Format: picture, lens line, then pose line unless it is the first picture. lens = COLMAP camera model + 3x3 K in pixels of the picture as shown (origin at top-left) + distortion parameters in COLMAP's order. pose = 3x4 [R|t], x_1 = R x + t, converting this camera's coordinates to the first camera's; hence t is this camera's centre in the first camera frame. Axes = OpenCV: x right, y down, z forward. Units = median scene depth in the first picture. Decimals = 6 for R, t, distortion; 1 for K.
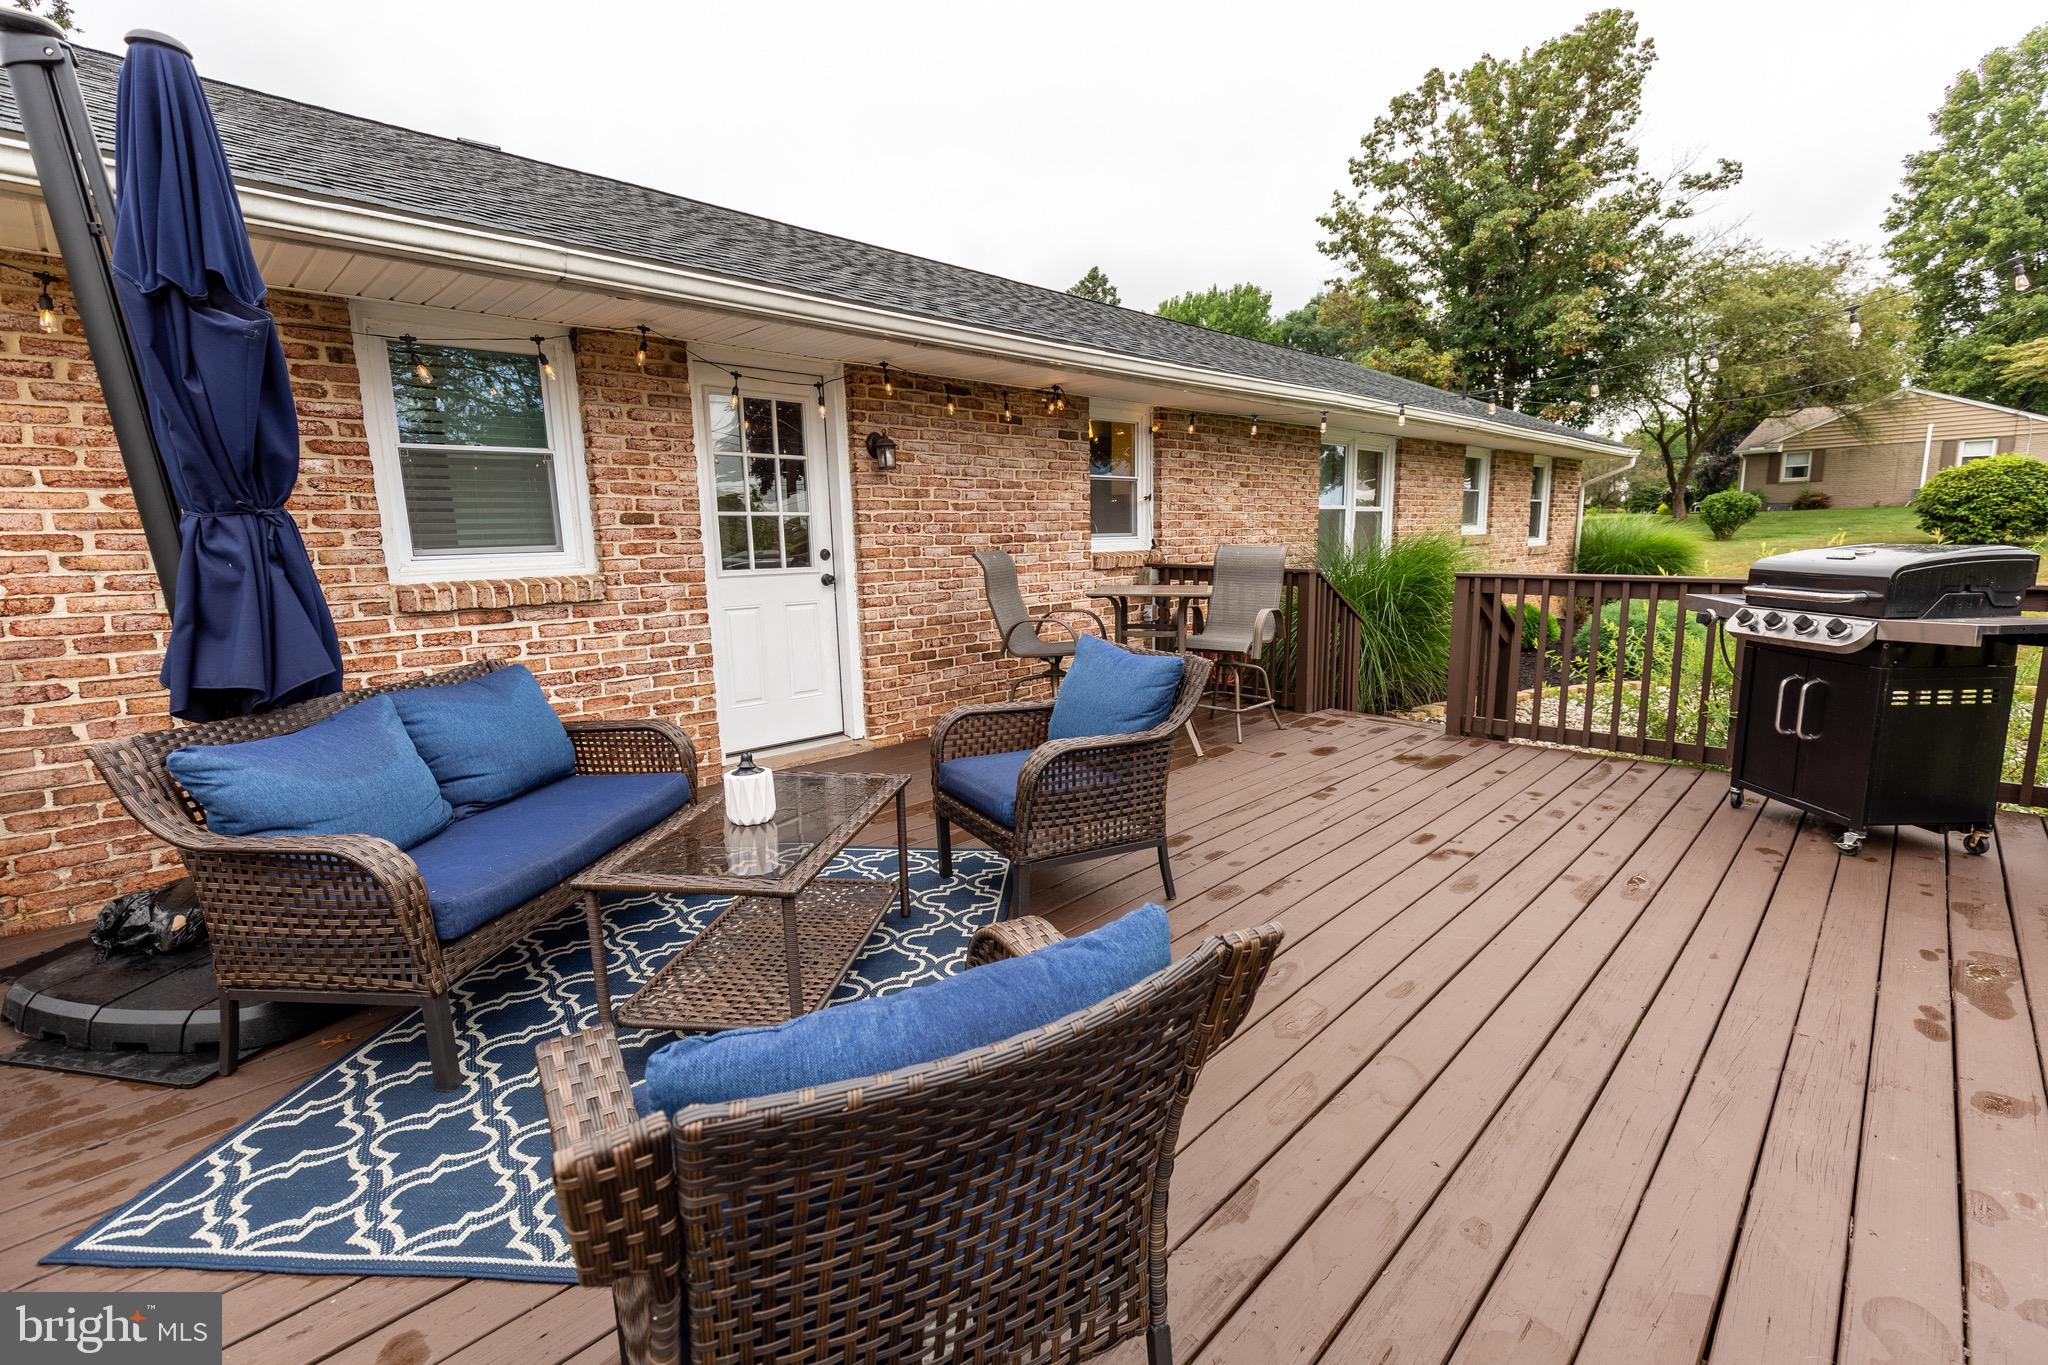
lens RADIAL K [[899.7, 0, 1020.9], [0, 899.7, 684.0], [0, 0, 1]] dist [0.005114, 0.000640]
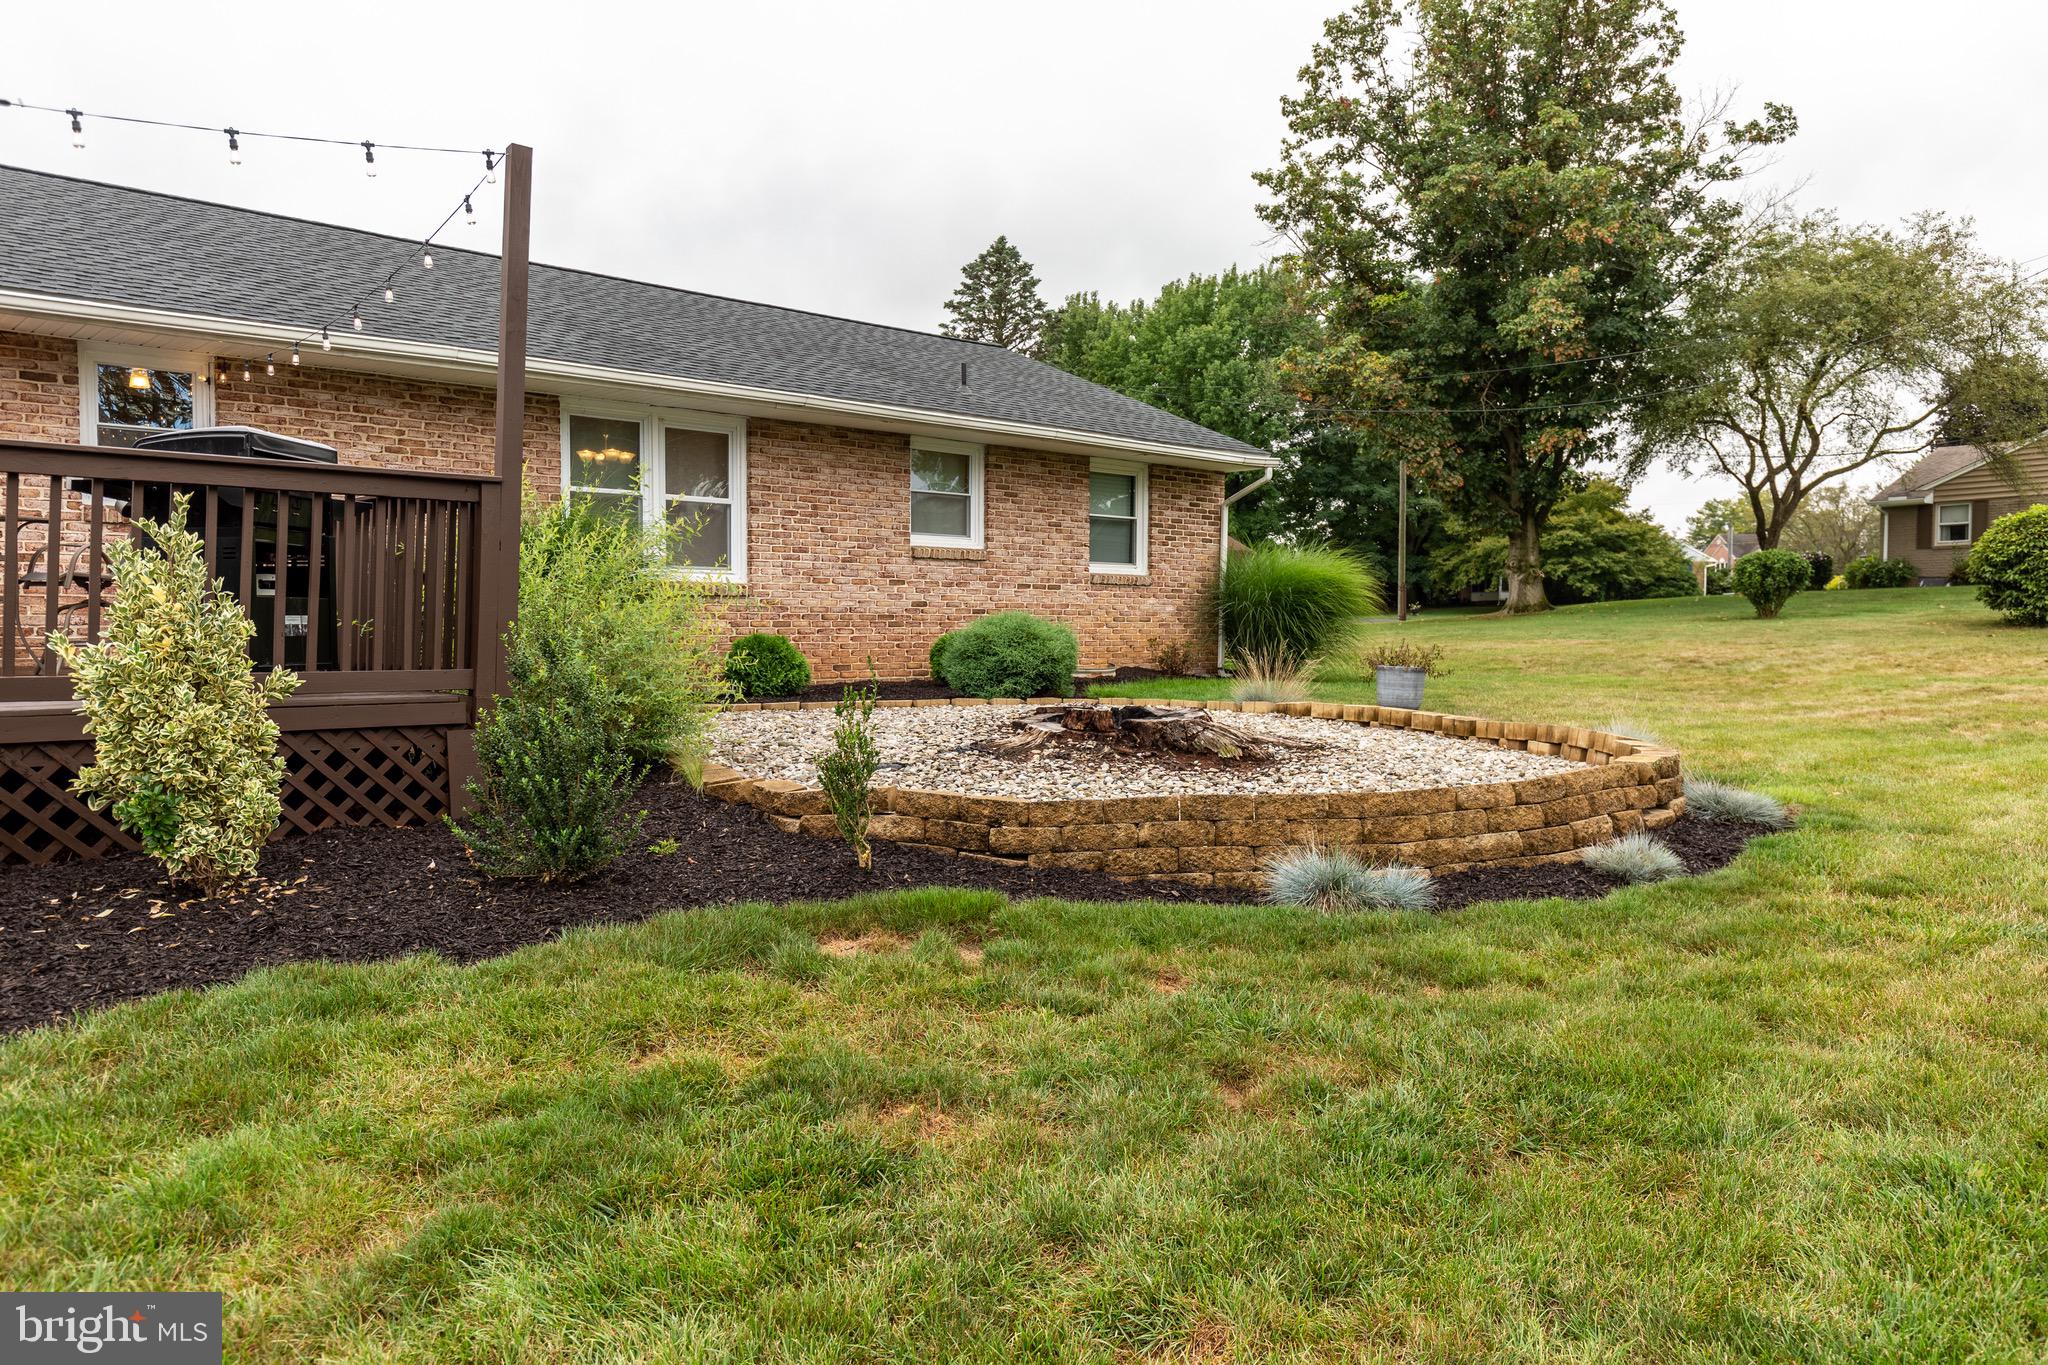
lens RADIAL K [[1423.7, 0, 1025.7], [0, 1423.7, 677.8], [0, 0, 1]] dist [0.003058, -0.003210]
pose [[0.999325, 0.020224, -0.030664, 0.212702], [-0.024188, 0.990556, -0.134957, 0.040112], [0.027645, 0.135607, 0.990377, -0.077318]]
